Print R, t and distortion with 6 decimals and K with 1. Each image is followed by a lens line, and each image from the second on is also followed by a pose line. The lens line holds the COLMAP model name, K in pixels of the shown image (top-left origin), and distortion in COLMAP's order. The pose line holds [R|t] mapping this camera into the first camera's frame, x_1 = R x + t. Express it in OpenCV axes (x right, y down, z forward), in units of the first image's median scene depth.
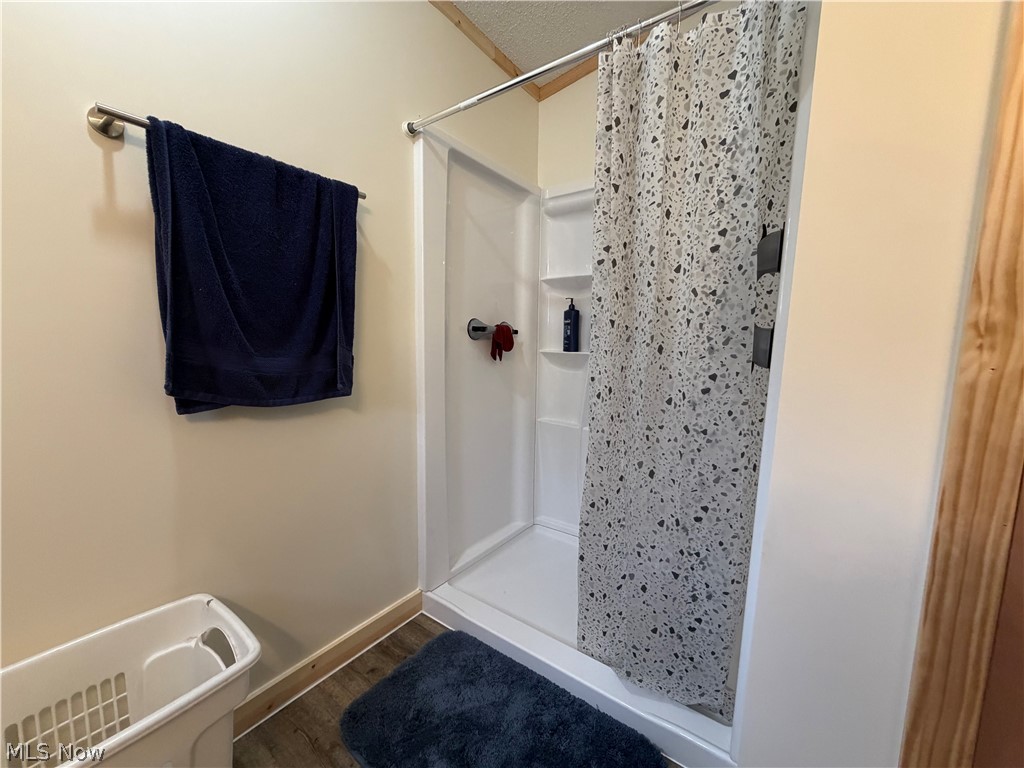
lens RADIAL K [[406.4, 0, 506.2], [0, 406.4, 383.1], [0, 0, 1]] dist [-0.000467, -0.000160]
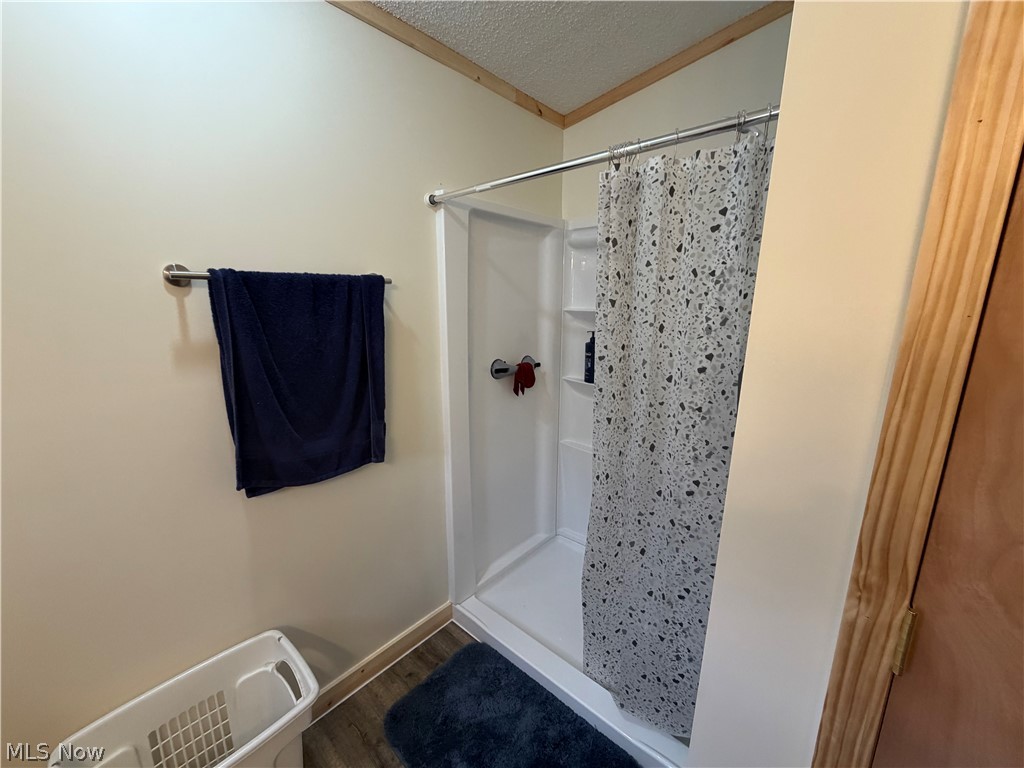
lens RADIAL K [[406.4, 0, 506.2], [0, 406.4, 383.1], [0, 0, 1]] dist [-0.000467, -0.000160]
pose [[0.994789, 0.005959, -0.101776, 0.093897], [0.003906, 0.995330, 0.096454, -0.349618], [0.101876, -0.096349, 0.990120, -0.105247]]
